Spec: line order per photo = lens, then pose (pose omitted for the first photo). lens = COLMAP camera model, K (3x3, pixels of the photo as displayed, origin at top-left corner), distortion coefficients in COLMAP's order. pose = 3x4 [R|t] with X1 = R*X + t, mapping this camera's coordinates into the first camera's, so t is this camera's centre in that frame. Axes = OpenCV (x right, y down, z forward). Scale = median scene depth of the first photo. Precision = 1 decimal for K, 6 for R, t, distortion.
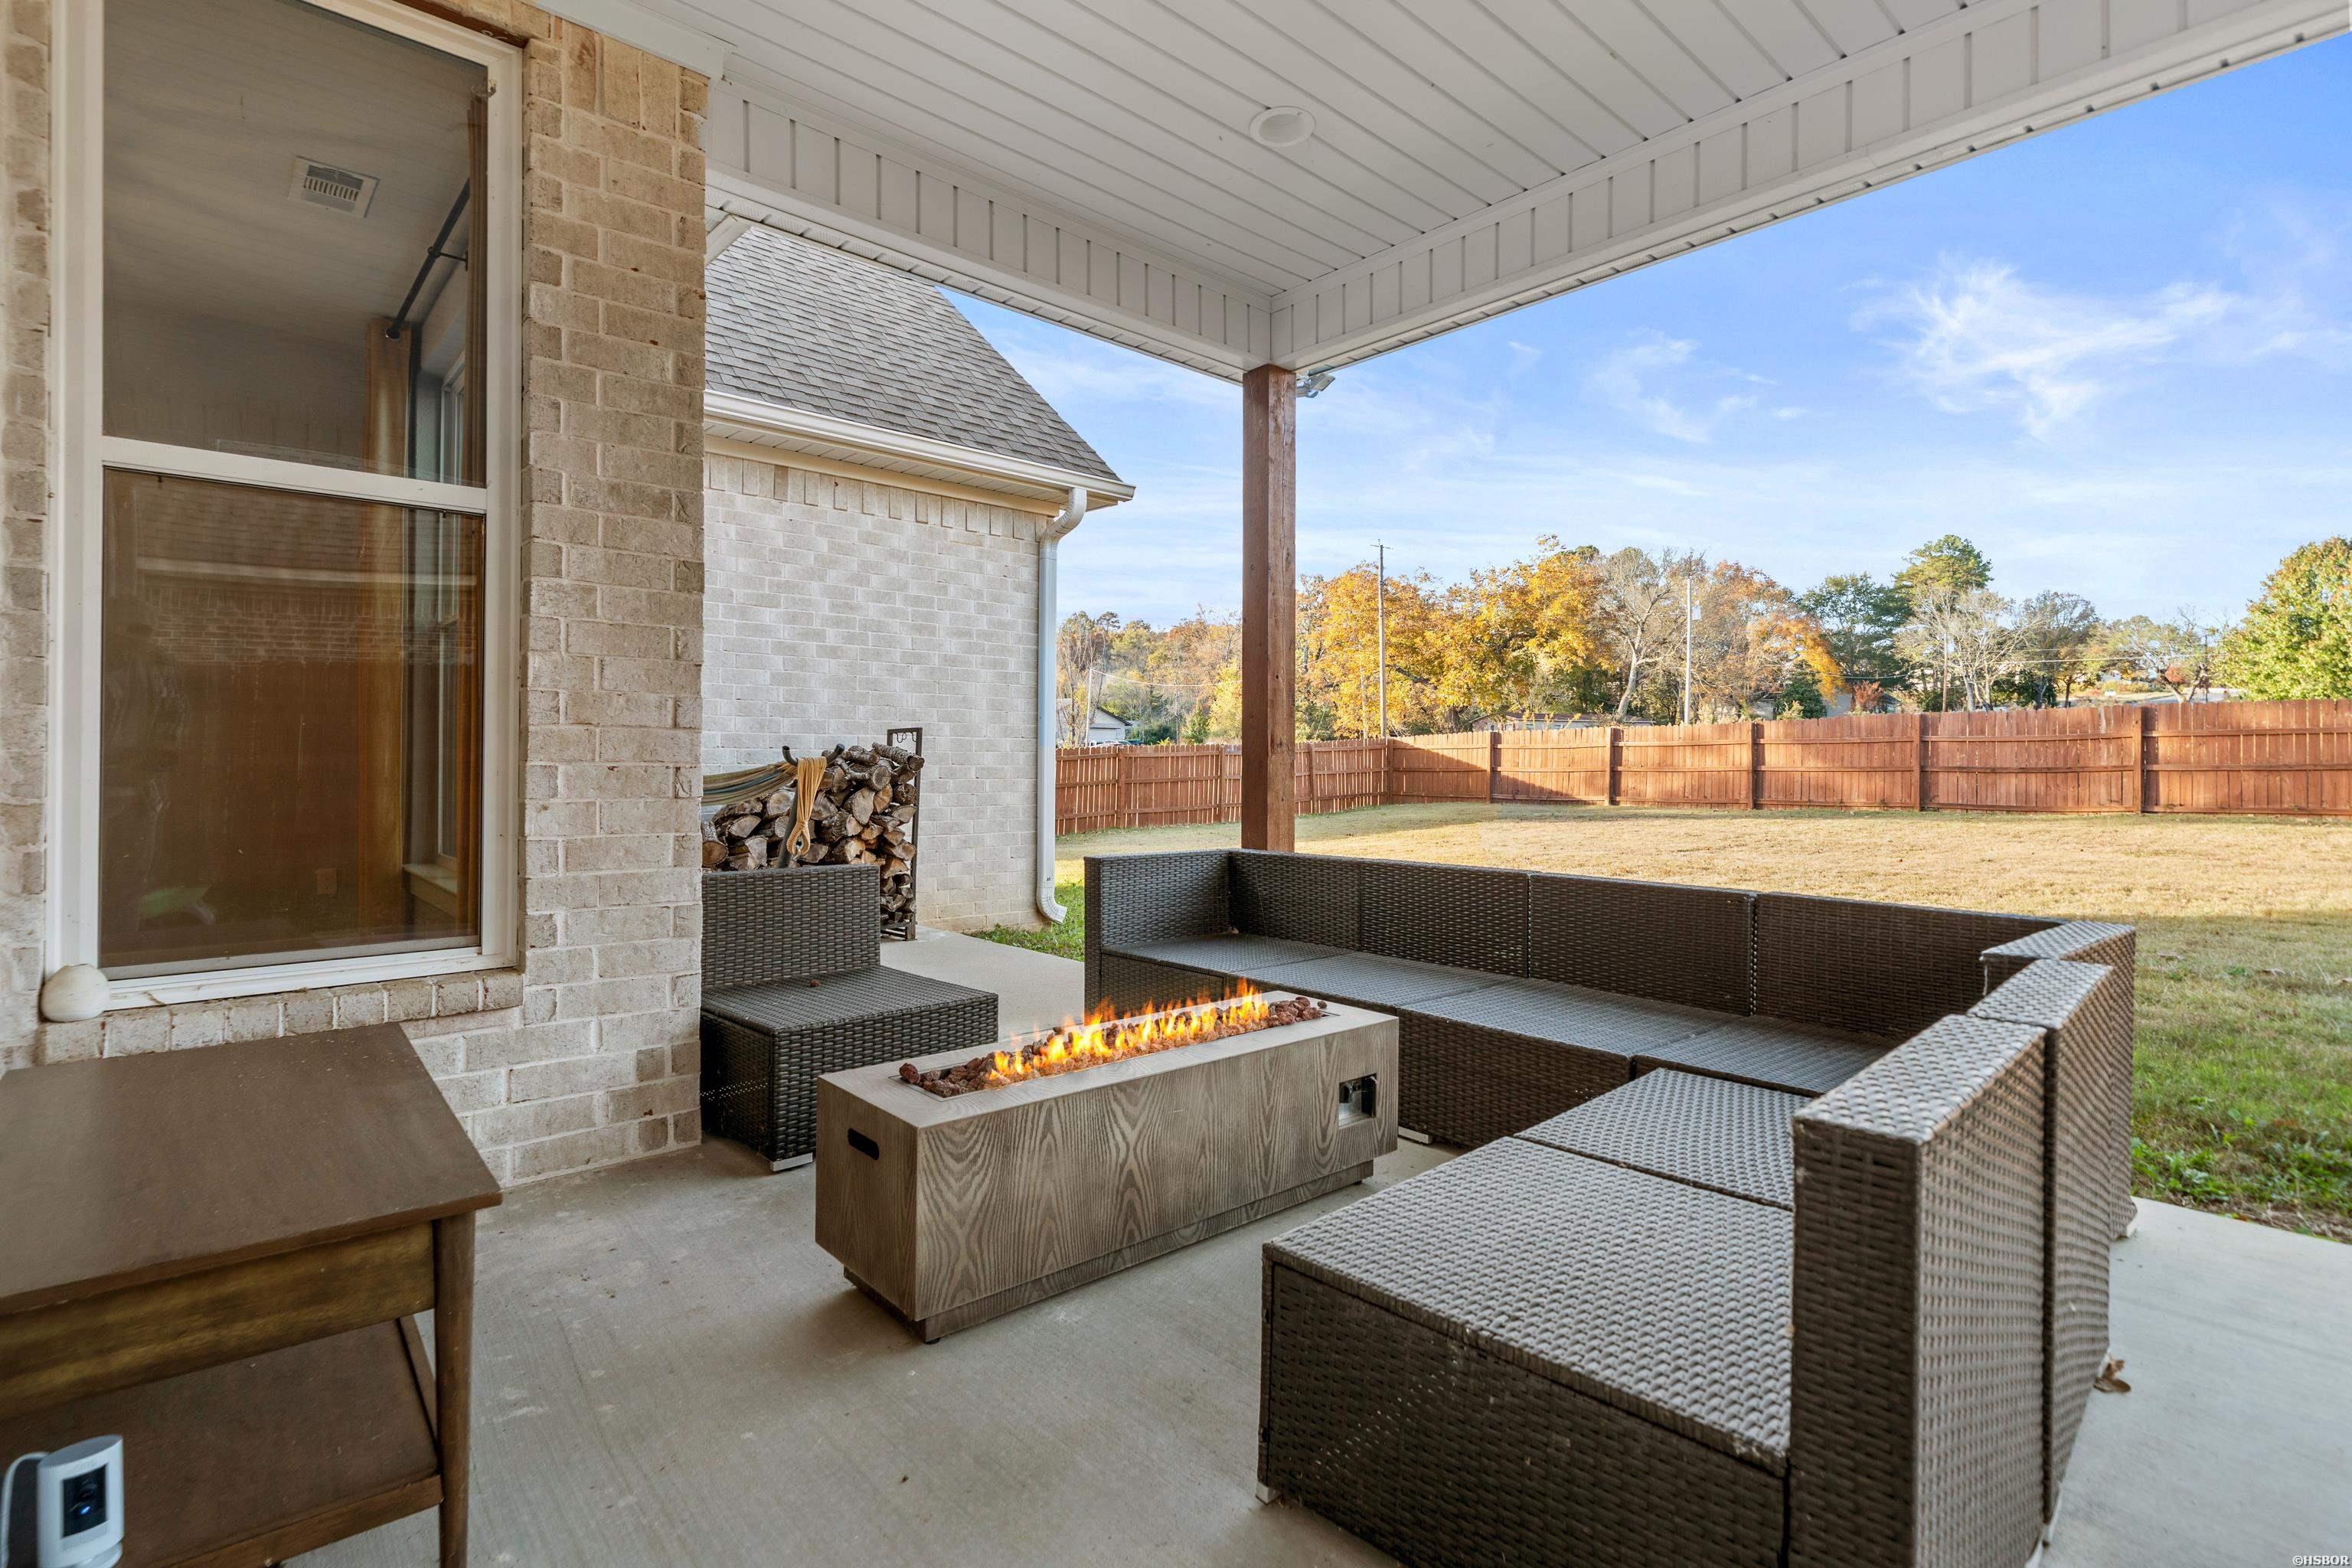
lens RADIAL K [[1117.8, 0, 1176.2], [0, 1117.8, 775.8], [0, 0, 1]] dist [0.000289, 0.000257]
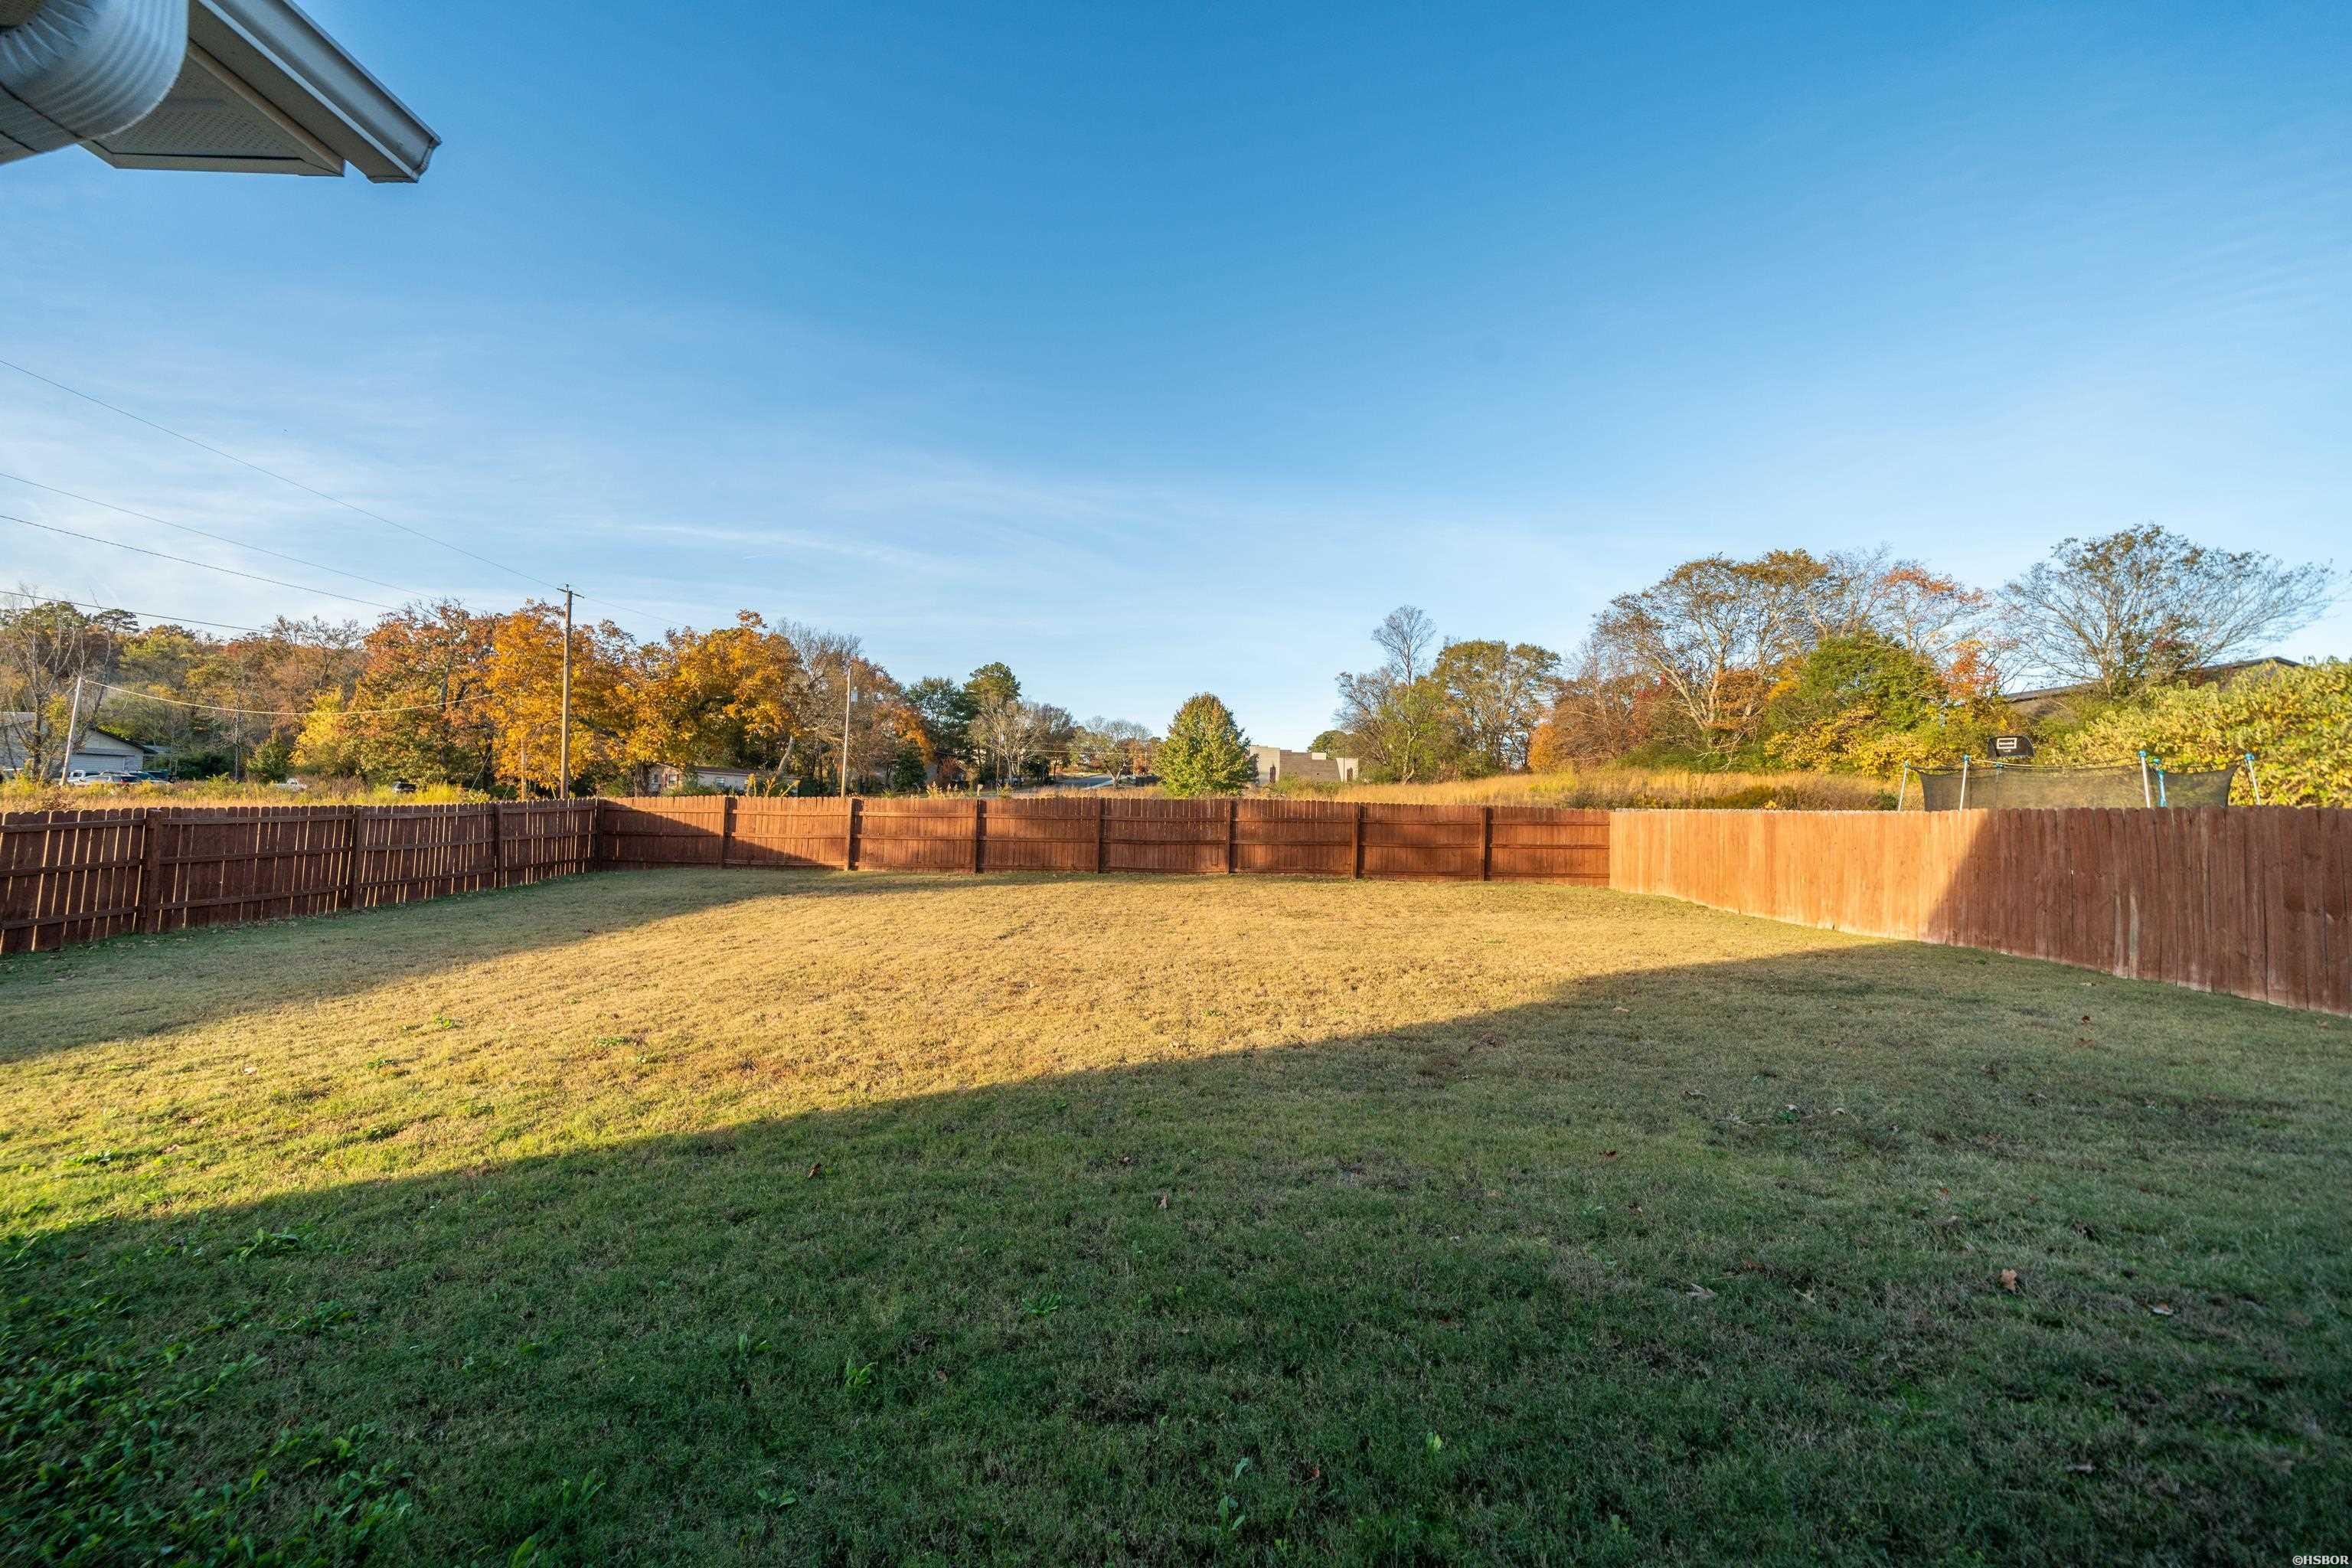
lens RADIAL K [[820.1, 0, 1108.0], [0, 820.1, 784.4], [0, 0, 1]] dist [0.000624, -0.000061]
pose [[0.678012, 0.031305, 0.734384, -0.015900], [-0.010847, 0.999410, -0.032589, -0.020635], [-0.734971, 0.014130, 0.677952, 0.175305]]
